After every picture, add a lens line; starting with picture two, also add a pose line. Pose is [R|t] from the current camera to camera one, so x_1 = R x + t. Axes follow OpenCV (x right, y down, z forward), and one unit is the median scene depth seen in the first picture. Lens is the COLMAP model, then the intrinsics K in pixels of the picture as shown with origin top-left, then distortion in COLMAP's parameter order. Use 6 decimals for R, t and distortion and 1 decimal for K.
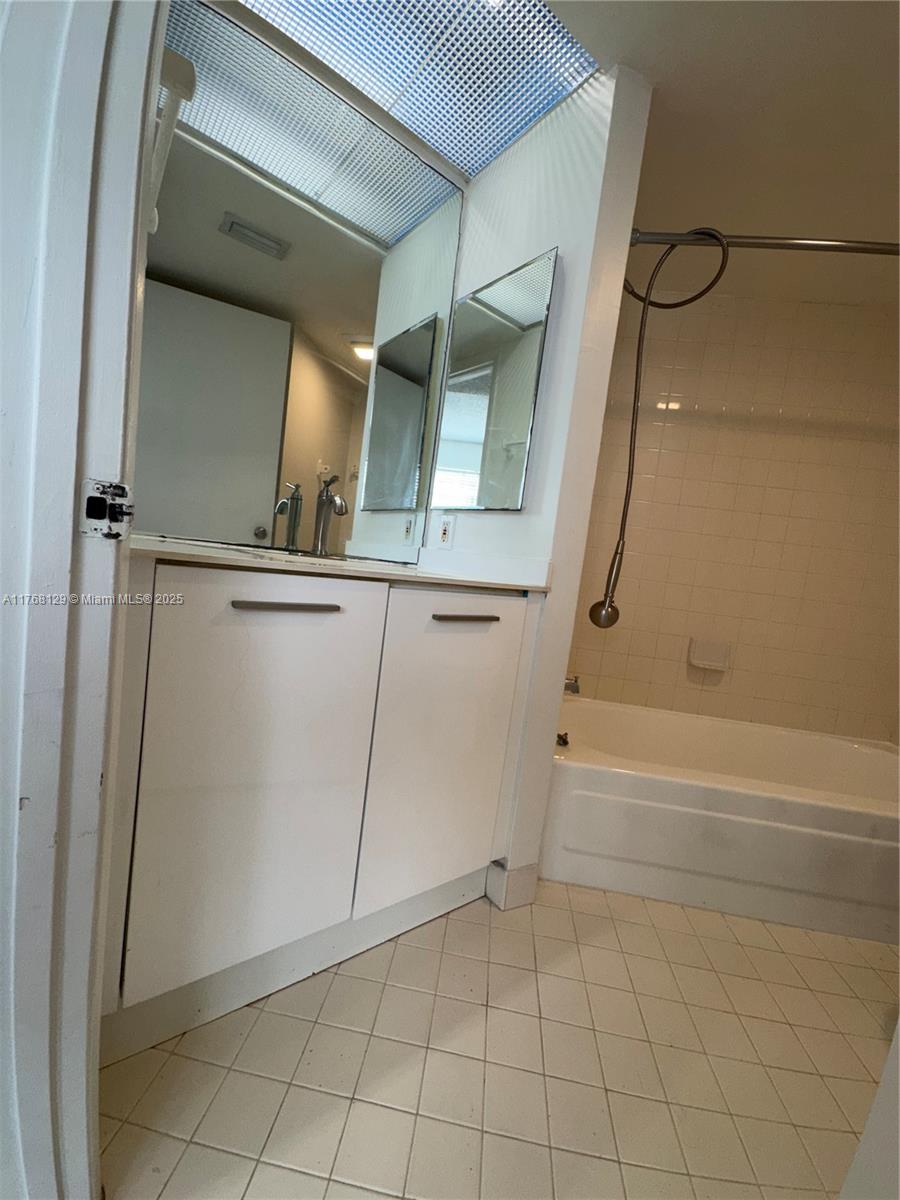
lens RADIAL K [[478.2, 0, 450.0], [0, 478.2, 600.0], [0, 0, 1]] dist [-0.005188, 0.001160]
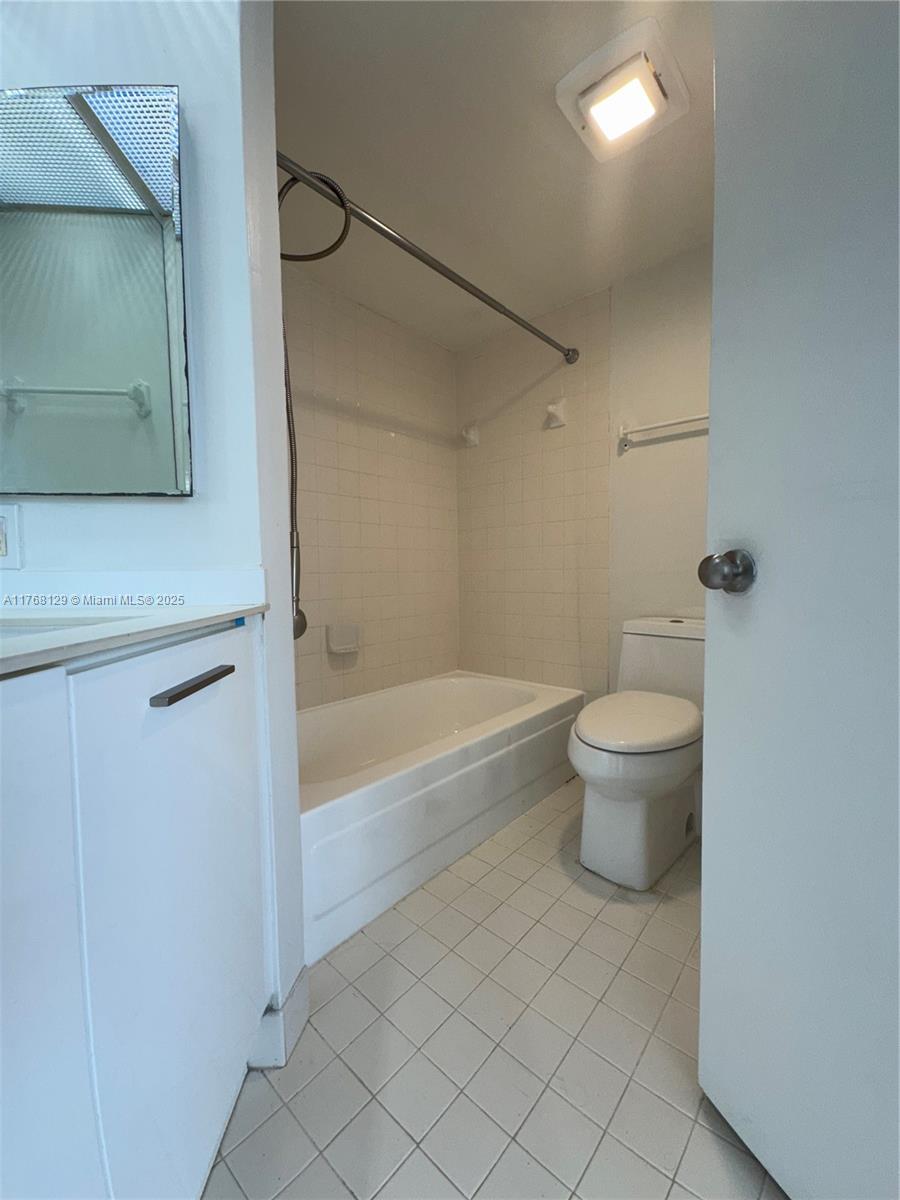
lens RADIAL K [[478.2, 0, 450.0], [0, 478.2, 600.0], [0, 0, 1]] dist [-0.005188, 0.001160]
pose [[0.568411, -0.179196, 0.802993, -0.186473], [0.153059, 0.981986, 0.110795, -0.062390], [-0.808382, 0.059928, 0.585599, 0.327421]]
